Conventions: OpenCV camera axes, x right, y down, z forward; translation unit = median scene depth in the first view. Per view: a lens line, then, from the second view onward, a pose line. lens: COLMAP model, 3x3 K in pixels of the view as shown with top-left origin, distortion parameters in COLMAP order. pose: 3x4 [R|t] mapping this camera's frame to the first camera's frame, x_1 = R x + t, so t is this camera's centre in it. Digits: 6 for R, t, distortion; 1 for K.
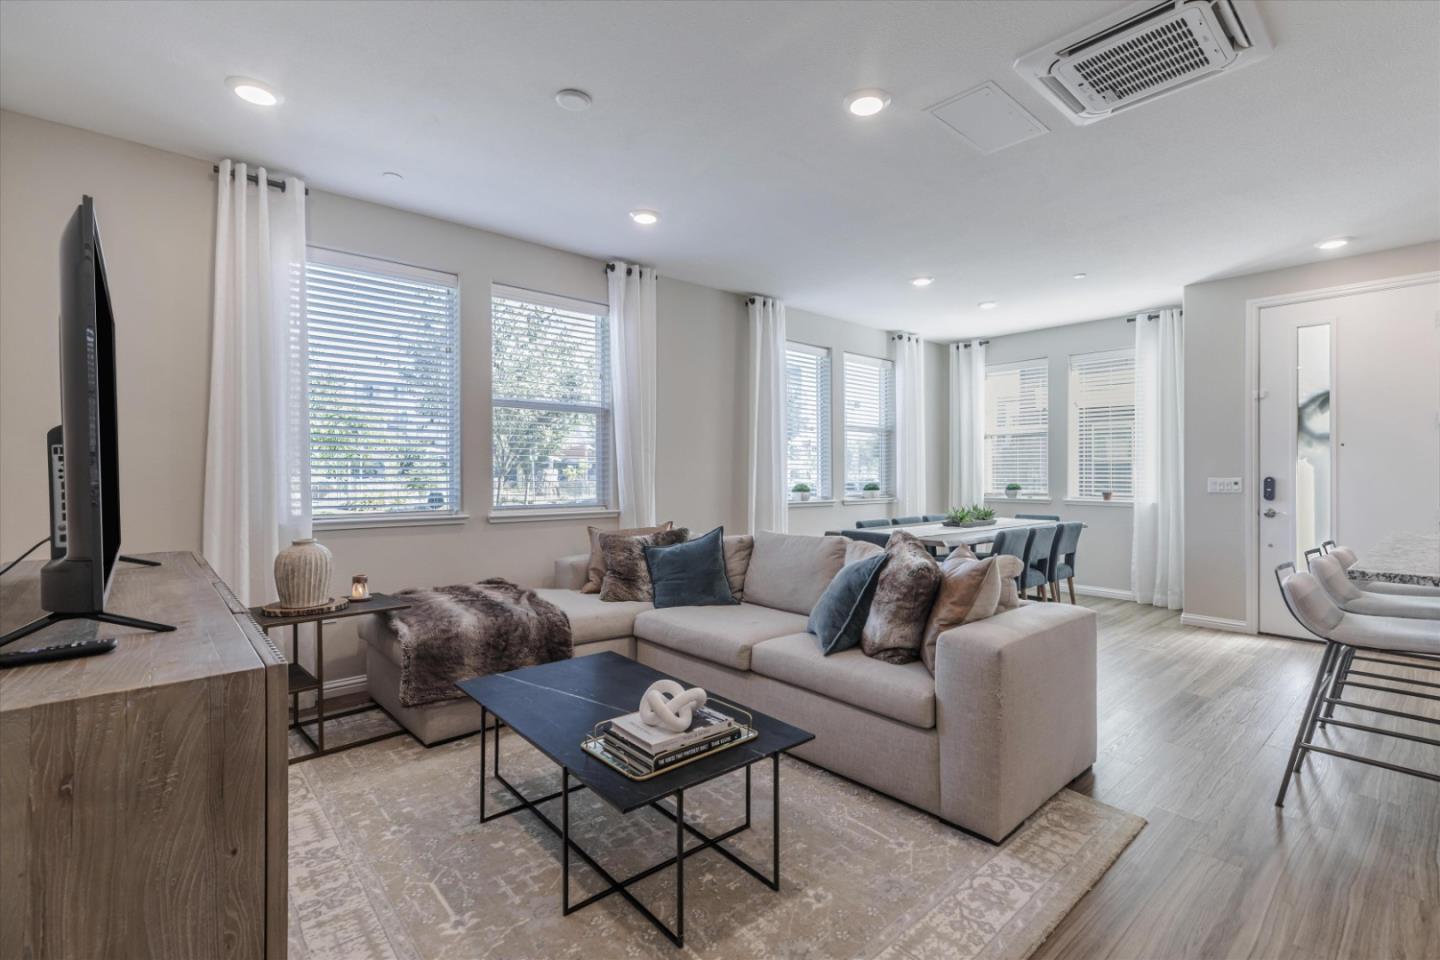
lens RADIAL K [[650.6, 0, 730.1], [0, 650.6, 469.2], [0, 0, 1]] dist [0.003012, 0.000212]
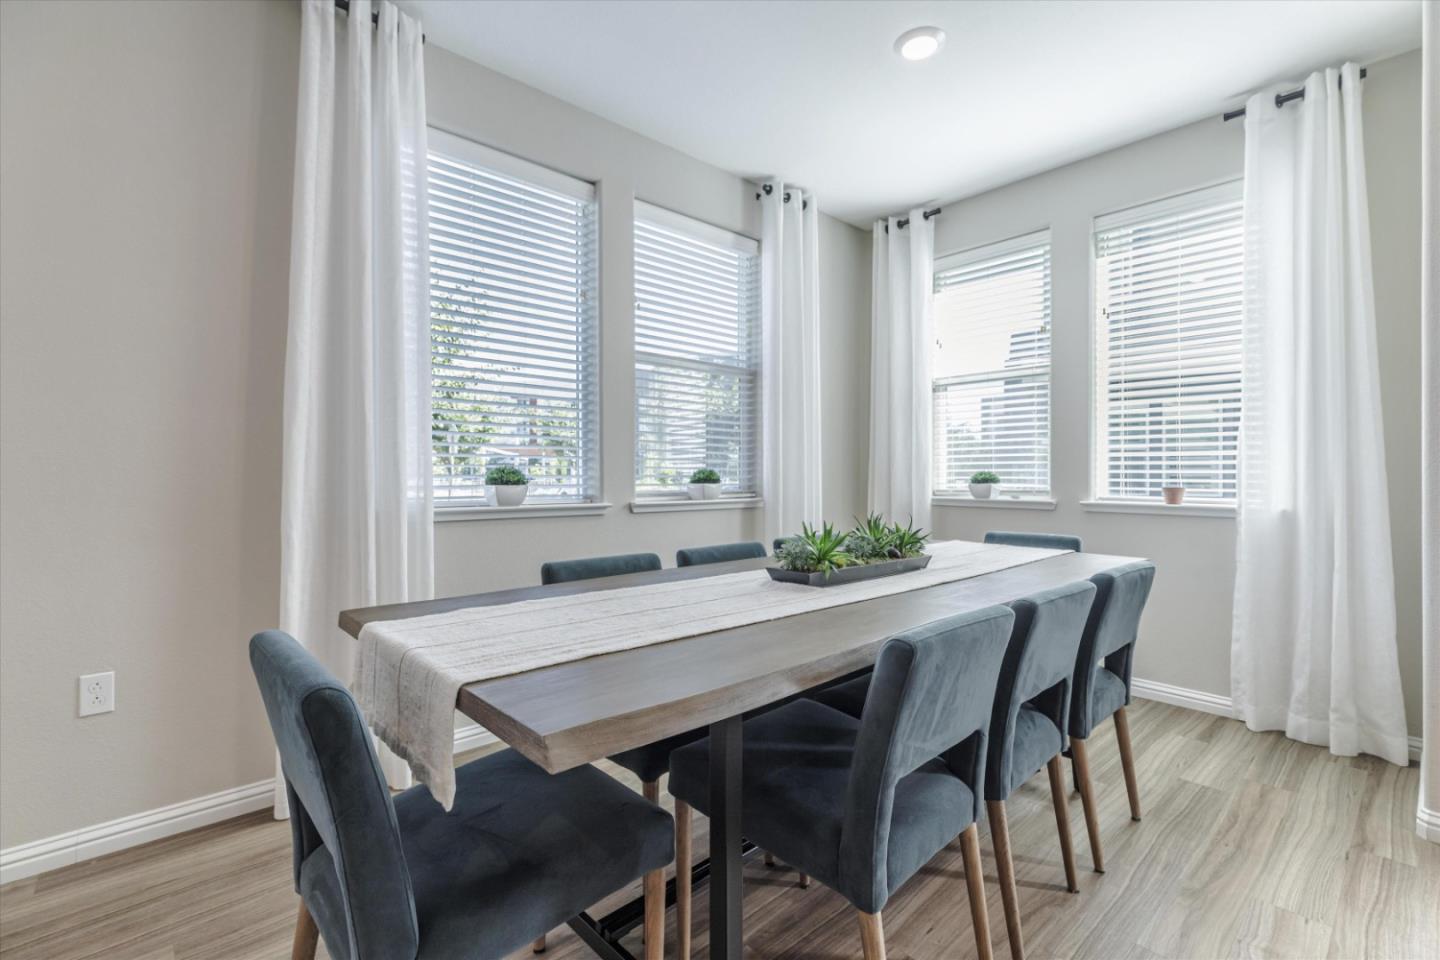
lens RADIAL K [[638.6, 0, 728.8], [0, 638.6, 471.9], [0, 0, 1]] dist [0.000859, -0.000164]
pose [[0.999915, 0.000465, 0.013022, 0.303342], [-0.000532, 0.999987, 0.005115, 0.027831], [-0.013019, -0.005121, 0.999902, 0.663095]]
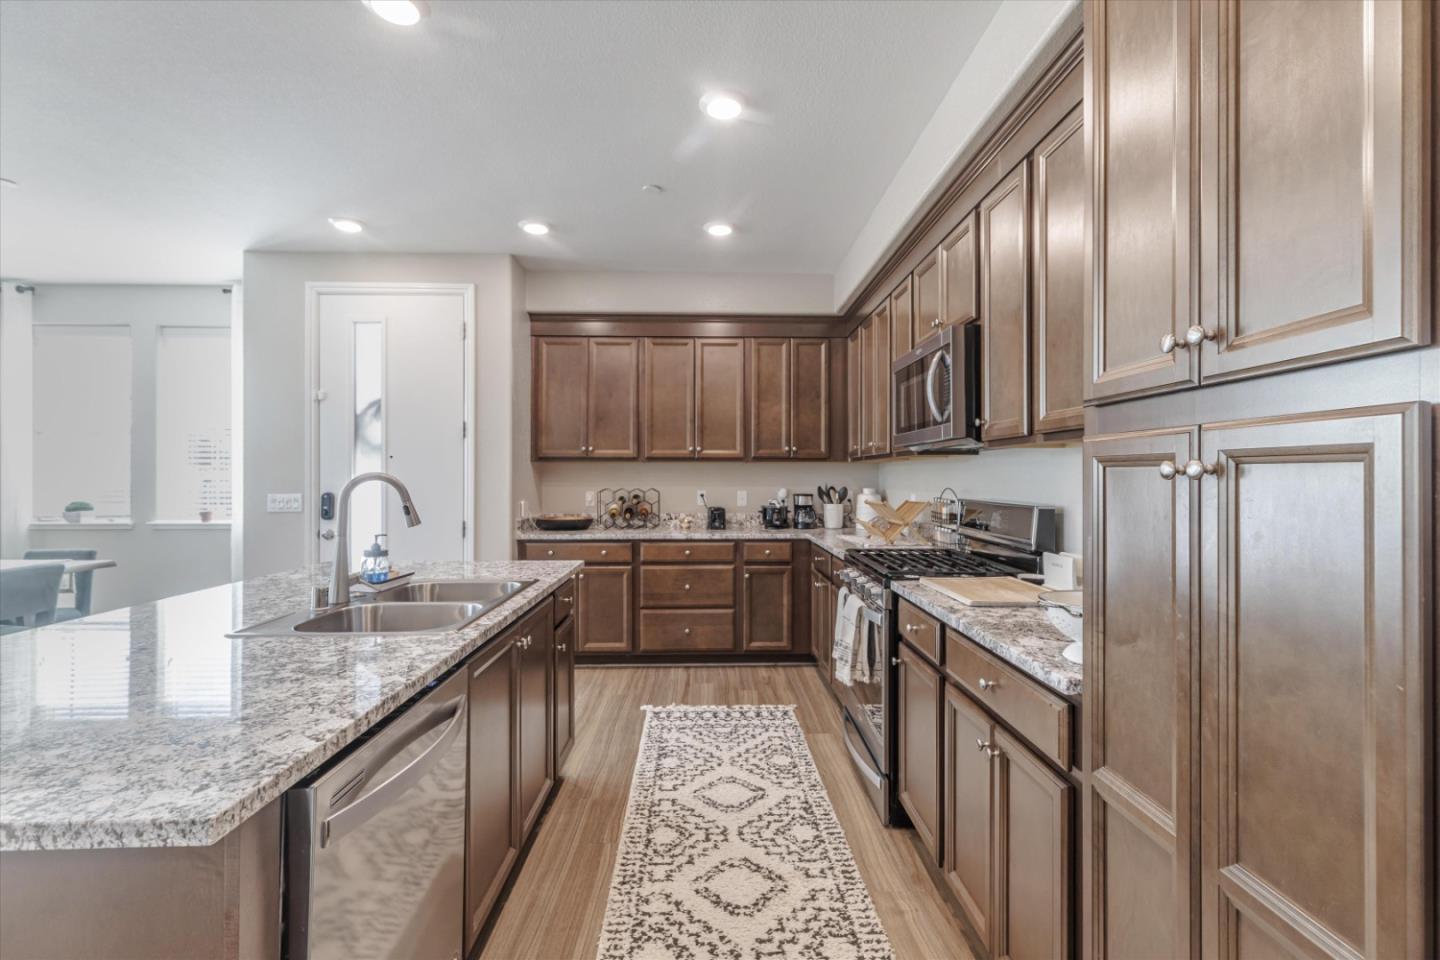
lens RADIAL K [[642.4, 0, 718.1], [0, 642.4, 474.4], [0, 0, 1]] dist [0.009969, 0.000307]
pose [[0.651638, -0.002176, 0.758527, 0.493668], [-0.002974, 0.999981, 0.005424, -0.017252], [-0.758524, -0.005791, 0.651619, 0.054317]]
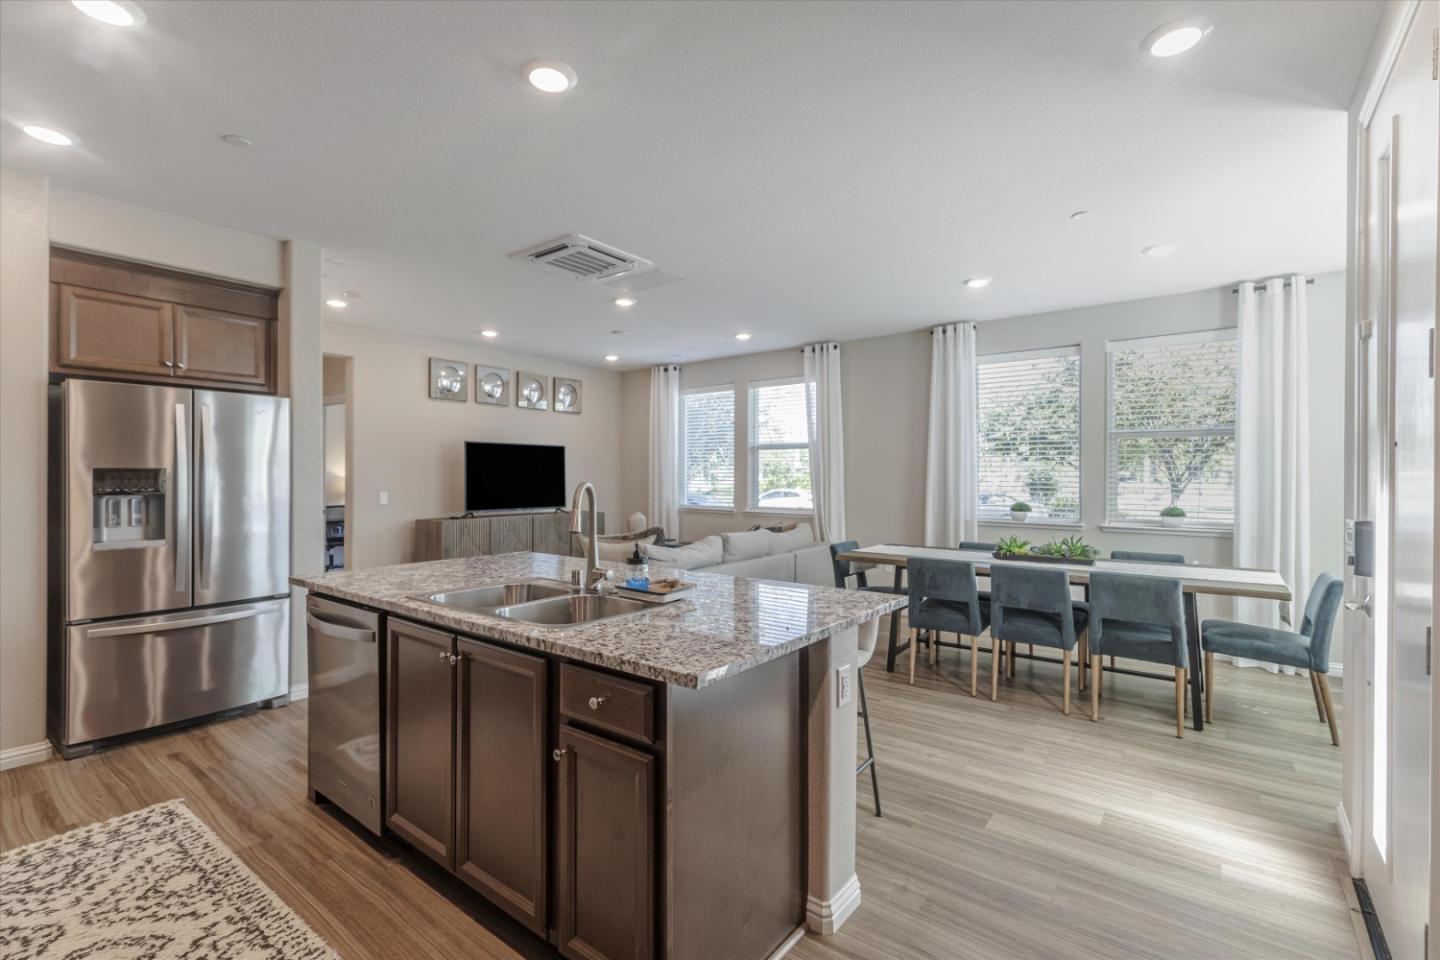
lens RADIAL K [[642.4, 0, 718.1], [0, 642.4, 474.4], [0, 0, 1]] dist [0.009969, 0.000307]
pose [[0.181005, -0.004543, -0.983472, 1.112594], [0.003985, 0.999985, -0.003886, -0.019059], [0.983474, -0.003216, 0.181020, 0.482041]]
